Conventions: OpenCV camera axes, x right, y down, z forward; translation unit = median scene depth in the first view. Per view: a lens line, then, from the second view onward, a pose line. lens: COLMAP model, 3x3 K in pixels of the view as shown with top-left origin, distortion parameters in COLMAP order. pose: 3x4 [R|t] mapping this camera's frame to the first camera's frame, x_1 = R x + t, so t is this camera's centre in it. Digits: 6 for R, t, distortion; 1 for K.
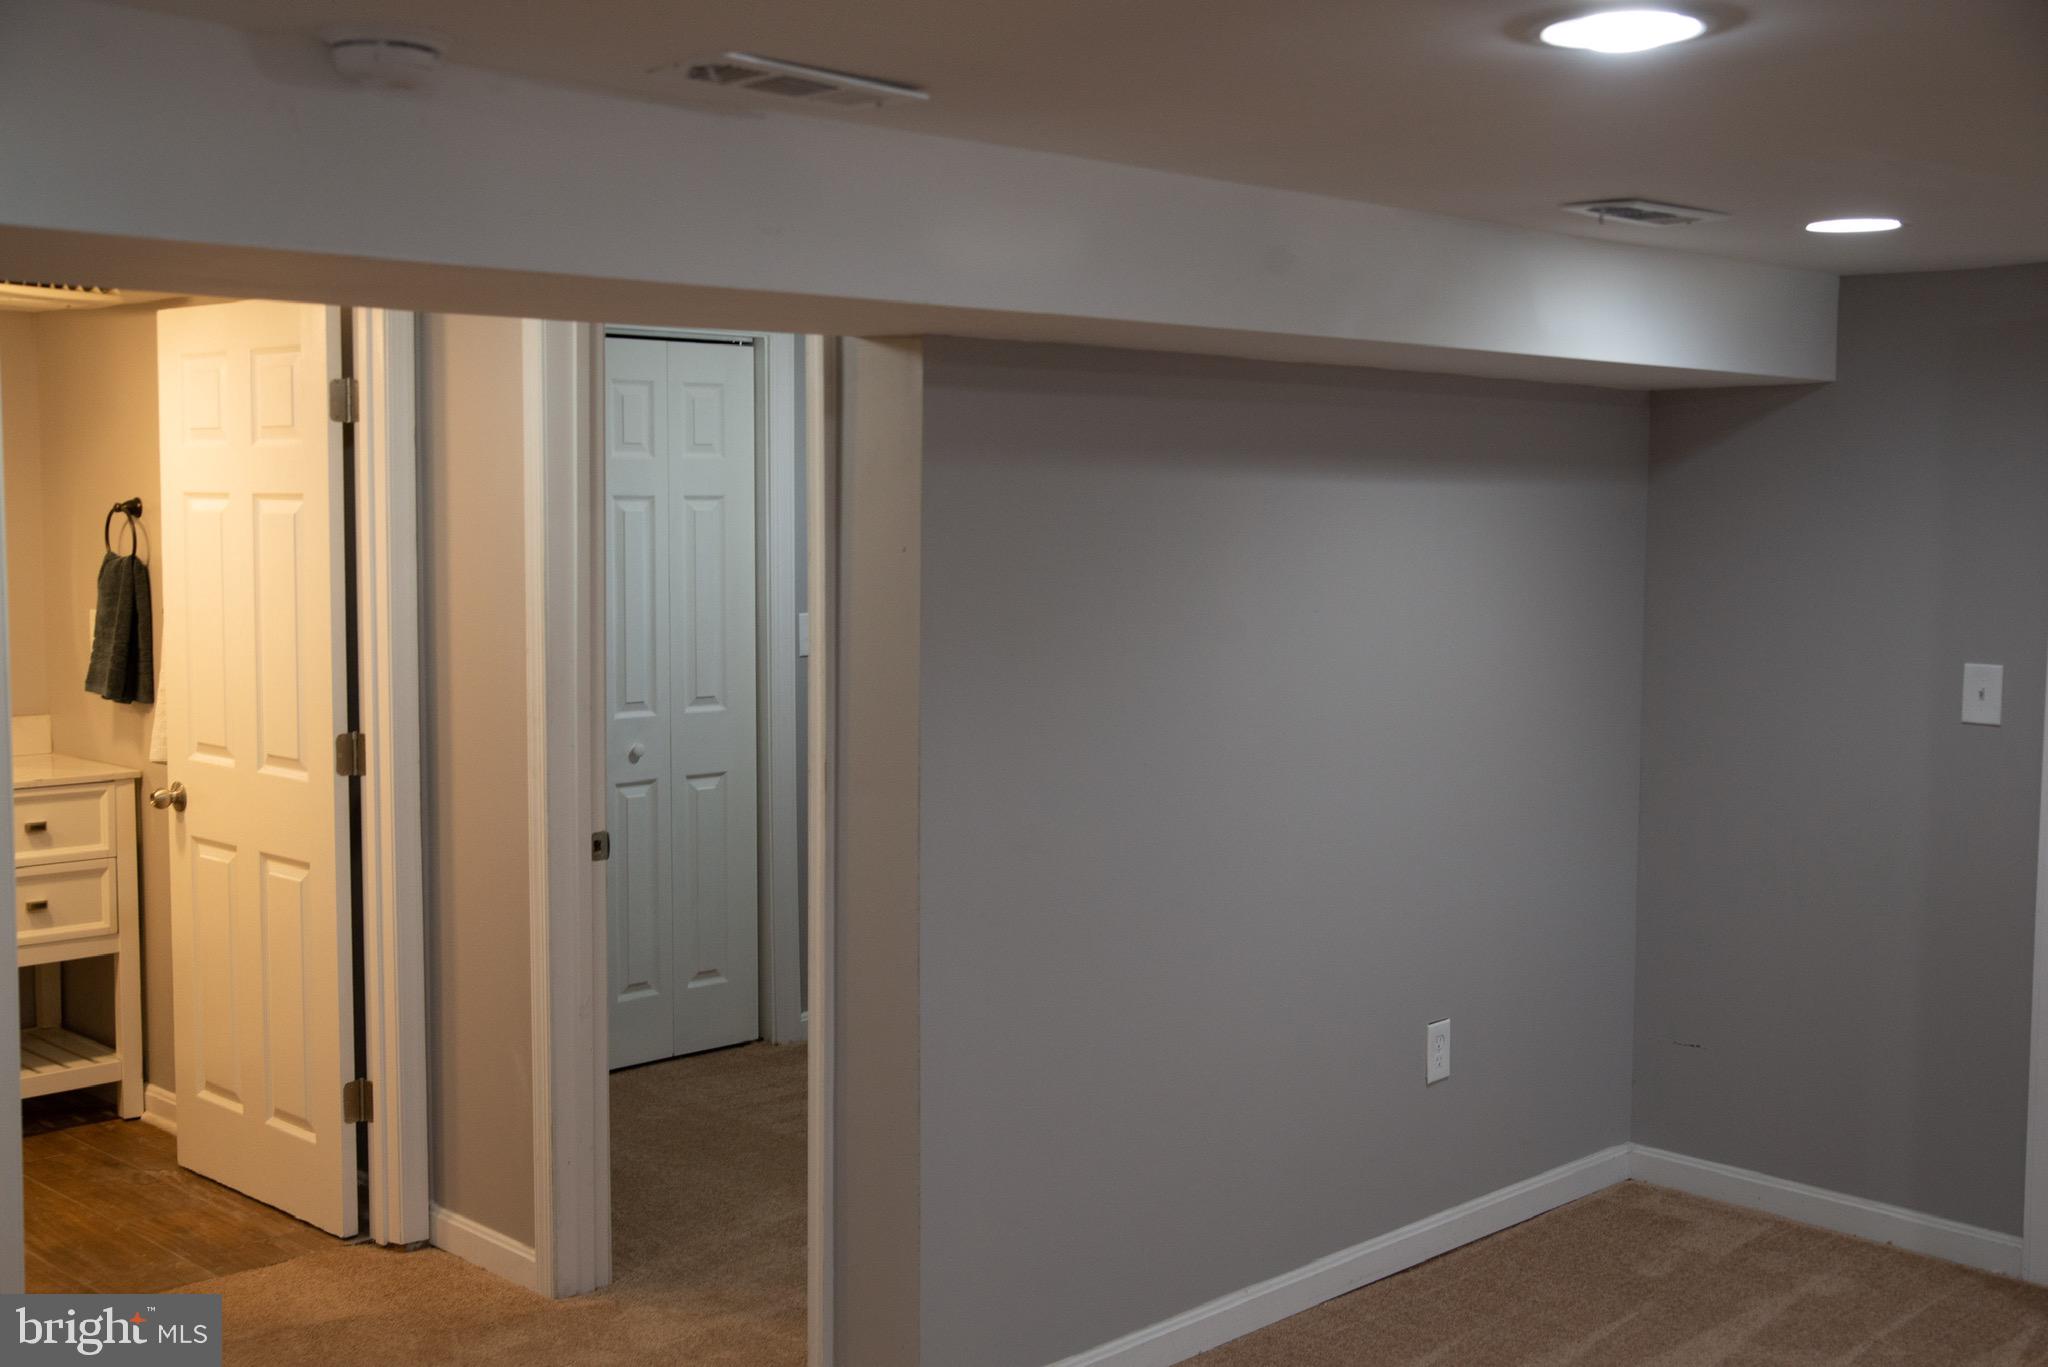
lens RADIAL K [[2330.5, 0, 1008.3], [0, 2330.5, 692.2], [0, 0, 1]] dist [0.042141, 0.000000]
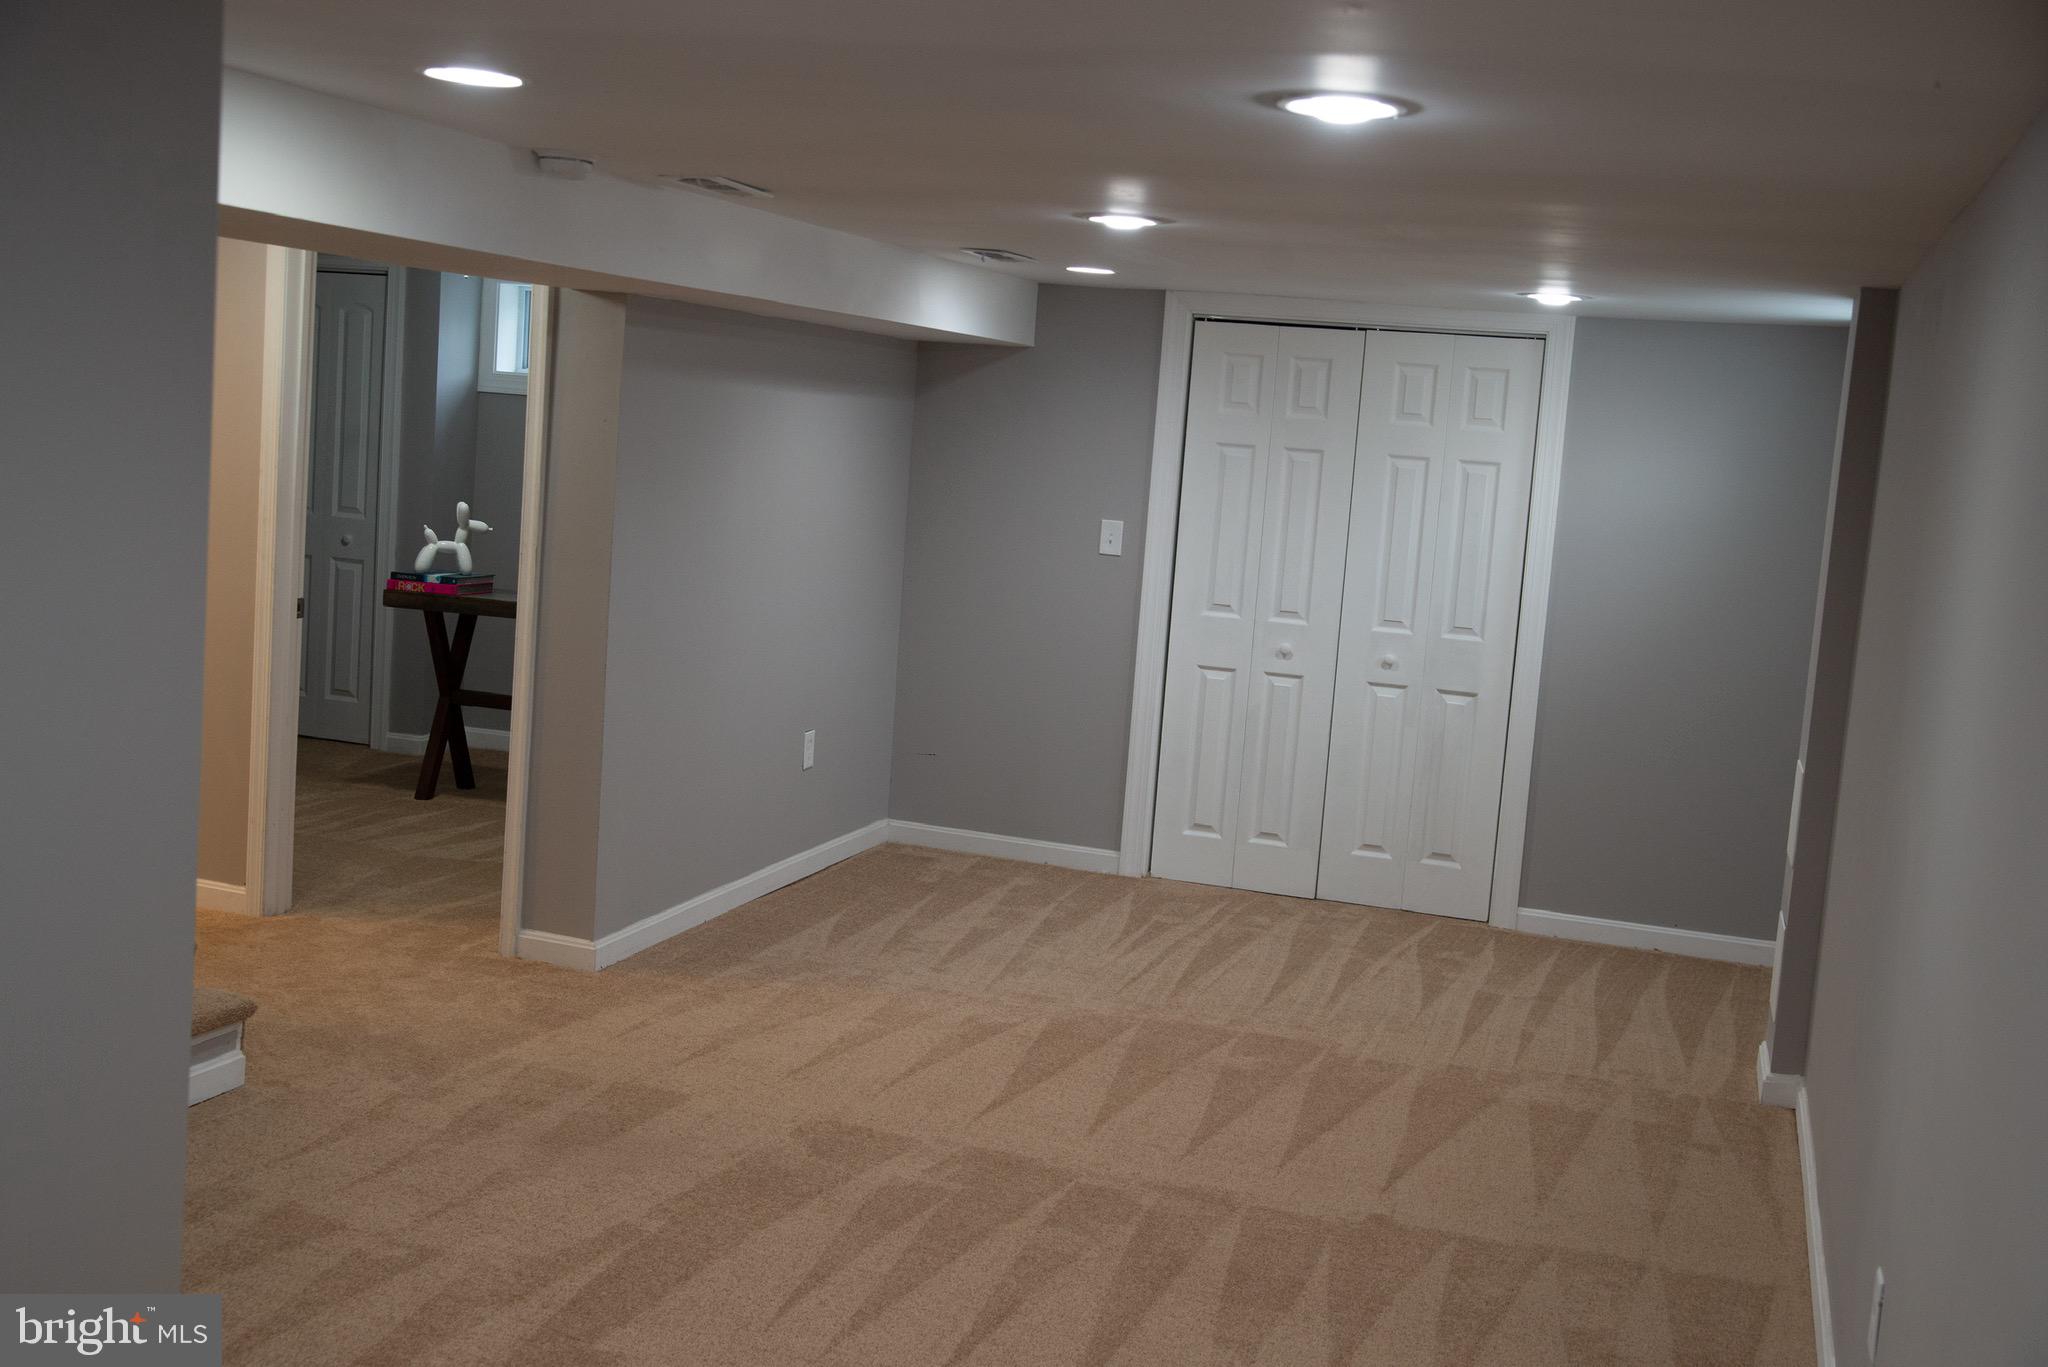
lens RADIAL K [[2330.5, 0, 1031.3], [0, 2330.5, 672.5], [0, 0, 1]] dist [0.042141, 0.000000]
pose [[0.885832, 0.006409, 0.463961, -0.448511], [-0.025992, 0.999020, 0.035826, 0.041517], [-0.463277, -0.043796, 0.885131, -0.512390]]
